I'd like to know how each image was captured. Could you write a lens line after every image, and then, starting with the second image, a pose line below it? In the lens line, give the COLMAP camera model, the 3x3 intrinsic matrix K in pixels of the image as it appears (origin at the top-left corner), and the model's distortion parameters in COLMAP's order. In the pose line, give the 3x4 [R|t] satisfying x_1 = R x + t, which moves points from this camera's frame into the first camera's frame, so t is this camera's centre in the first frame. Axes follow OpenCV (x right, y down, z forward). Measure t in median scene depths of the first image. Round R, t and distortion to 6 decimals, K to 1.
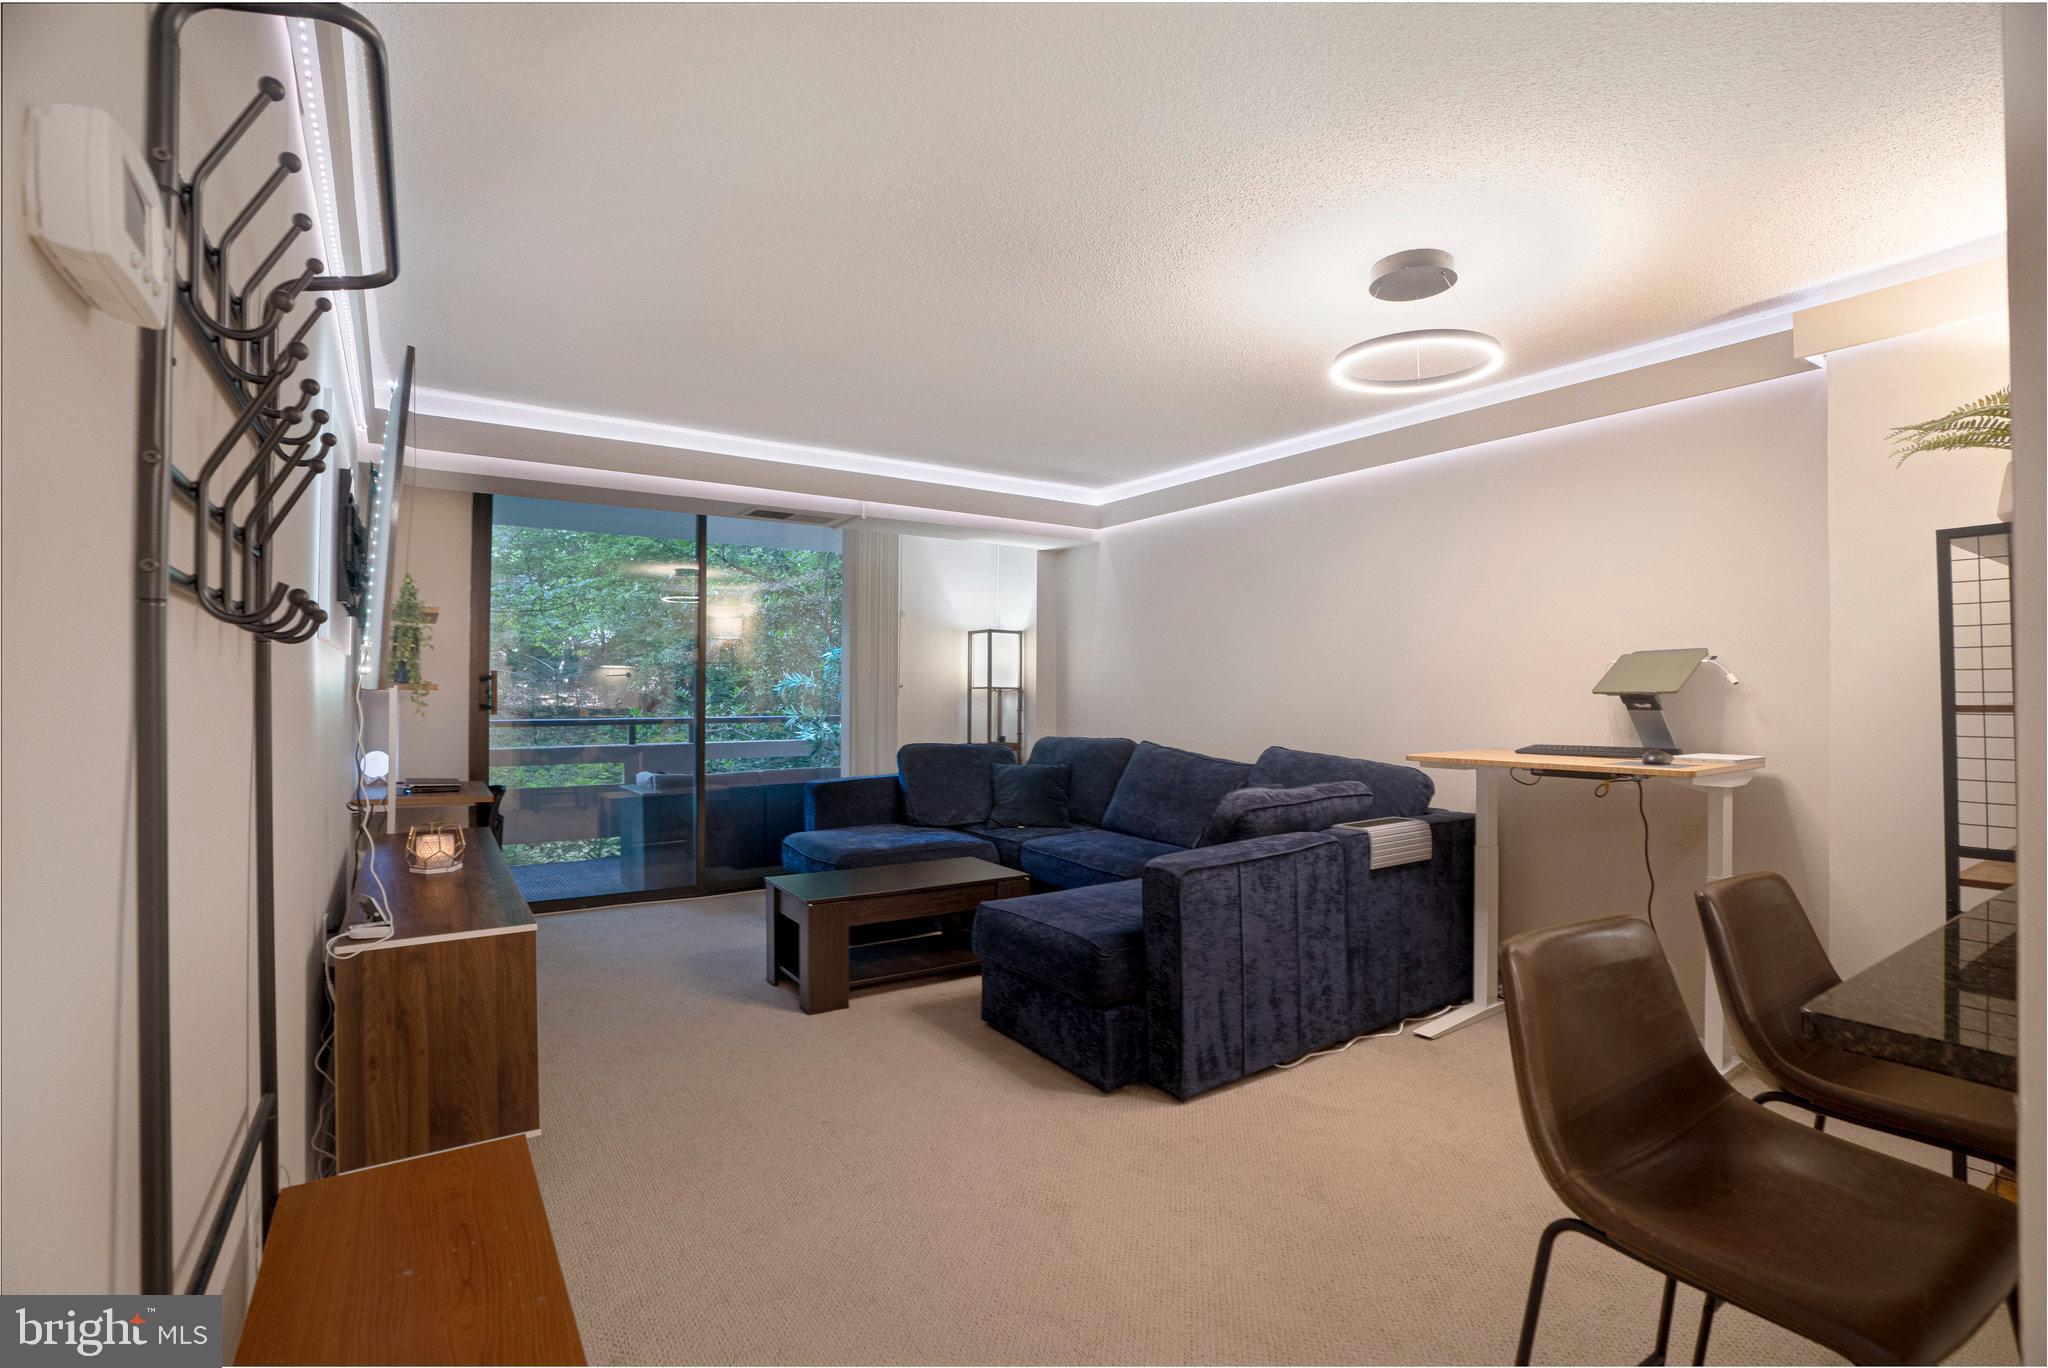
lens RADIAL K [[953.7, 0, 1006.9], [0, 953.7, 689.4], [0, 0, 1]] dist [-0.015531, 0.000632]
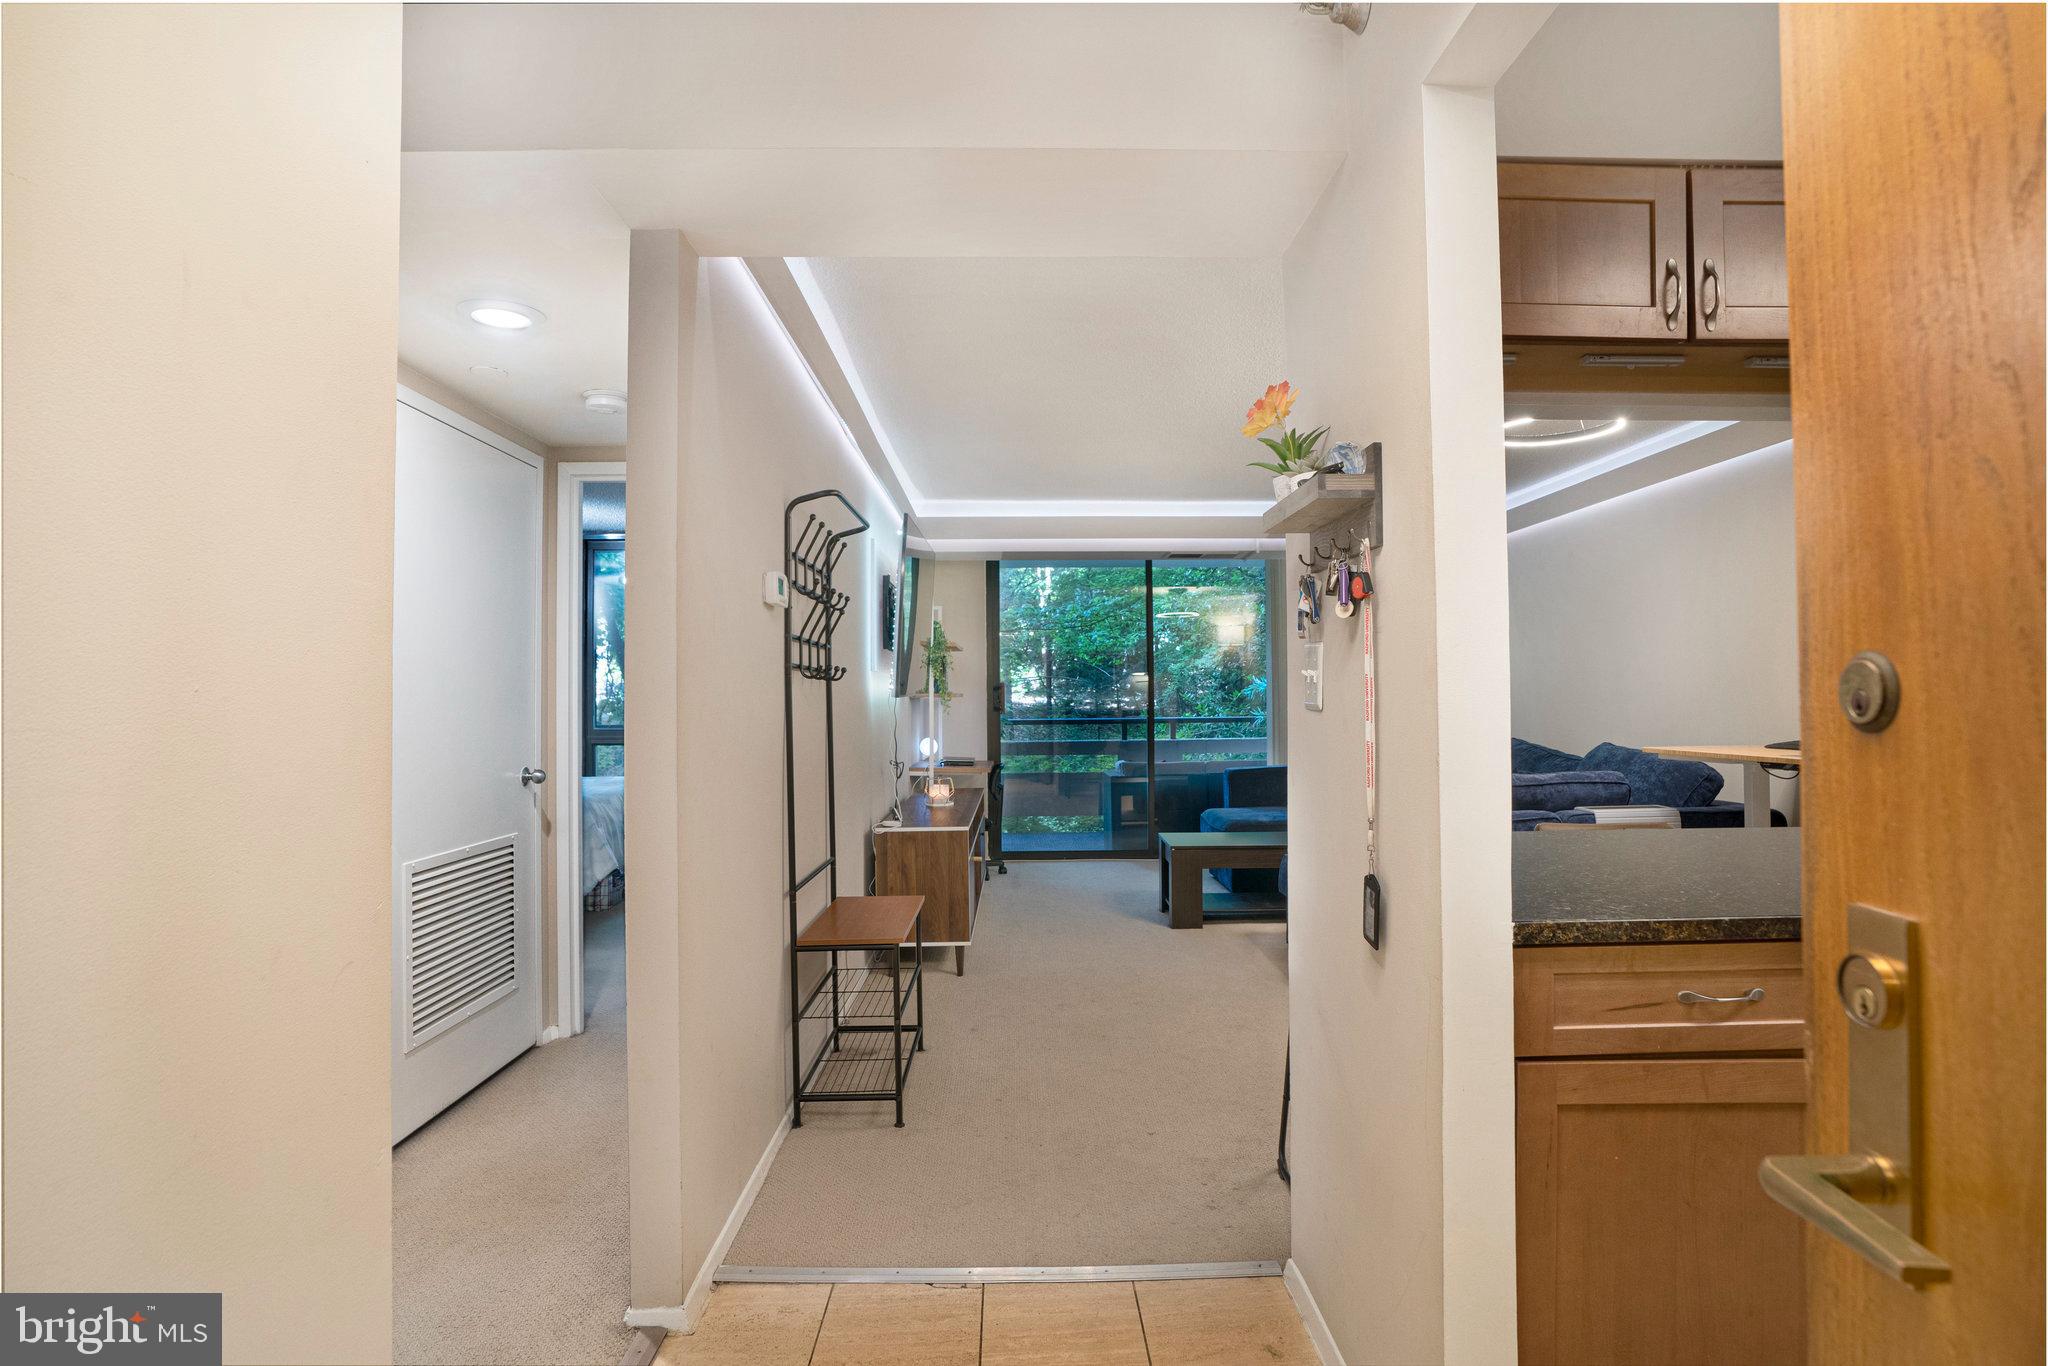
lens RADIAL K [[1051.1, 0, 1033.5], [0, 1051.1, 687.0], [0, 0, 1]] dist [-0.000493, 0.000015]
pose [[0.853530, -0.013141, -0.520878, 0.392756], [0.011108, 0.999914, -0.007024, -0.001786], [0.520925, 0.000209, 0.853602, -0.383703]]
